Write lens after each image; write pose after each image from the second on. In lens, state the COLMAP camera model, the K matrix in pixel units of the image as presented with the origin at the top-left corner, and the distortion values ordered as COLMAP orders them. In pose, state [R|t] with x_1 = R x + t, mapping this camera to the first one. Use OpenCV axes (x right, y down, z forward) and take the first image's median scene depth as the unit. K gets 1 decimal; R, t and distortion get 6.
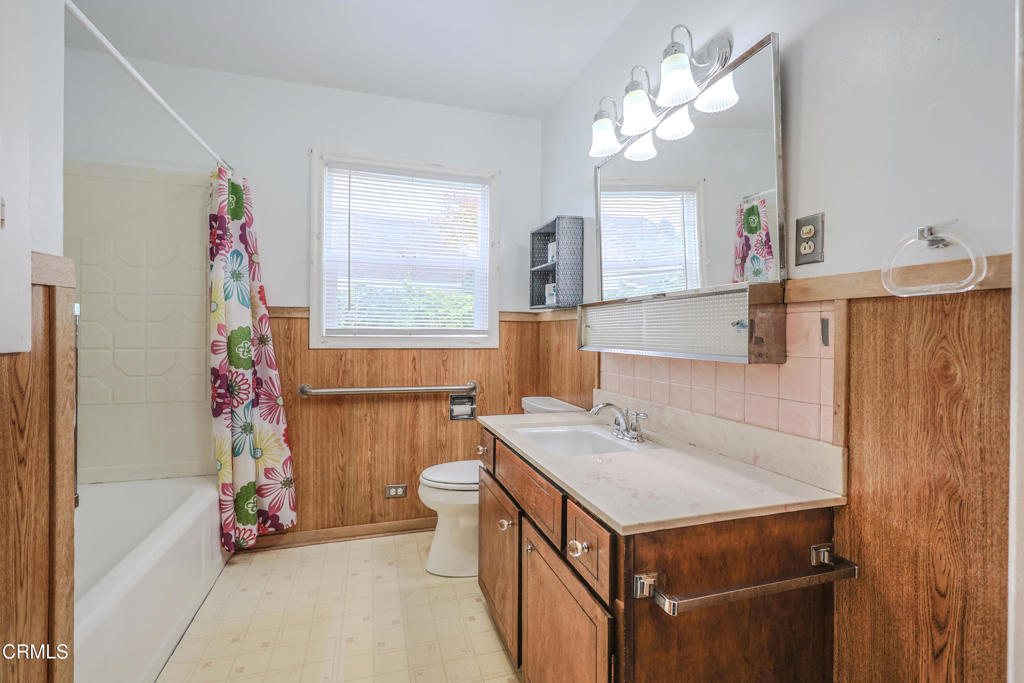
lens RADIAL K [[448.8, 0, 509.6], [0, 448.8, 338.2], [0, 0, 1]] dist [0.002176, -0.000824]
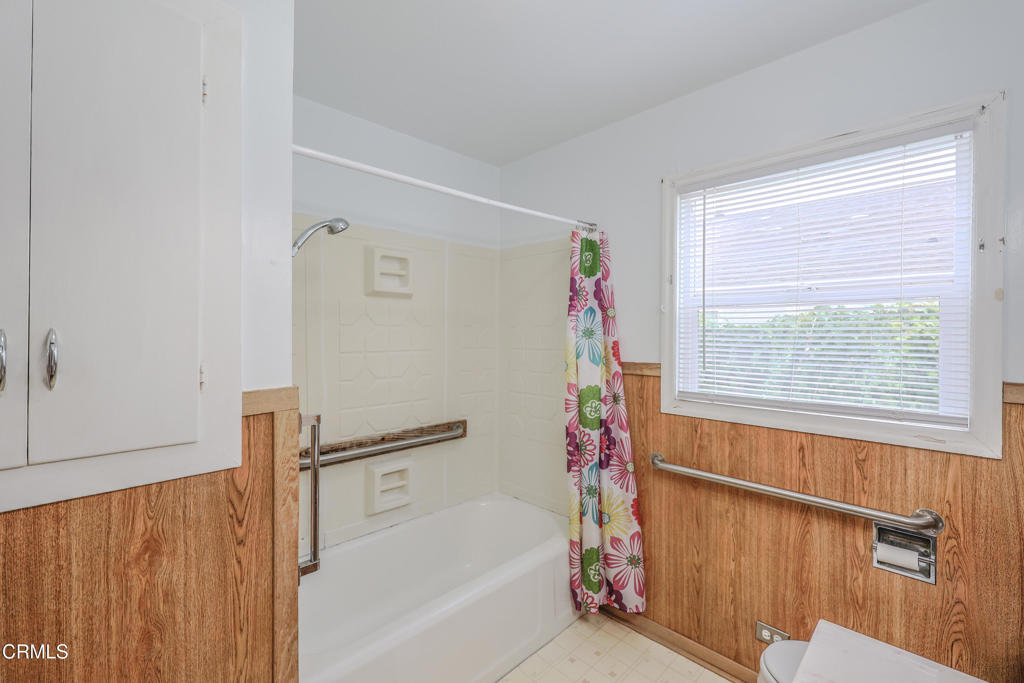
lens RADIAL K [[448.8, 0, 511.9], [0, 448.8, 335.2], [0, 0, 1]] dist [0.002176, -0.000824]
pose [[0.465143, 0.001010, -0.885235, 0.184340], [-0.004642, 0.999988, -0.001298, -0.125945], [0.885223, 0.004713, 0.465143, 0.364535]]
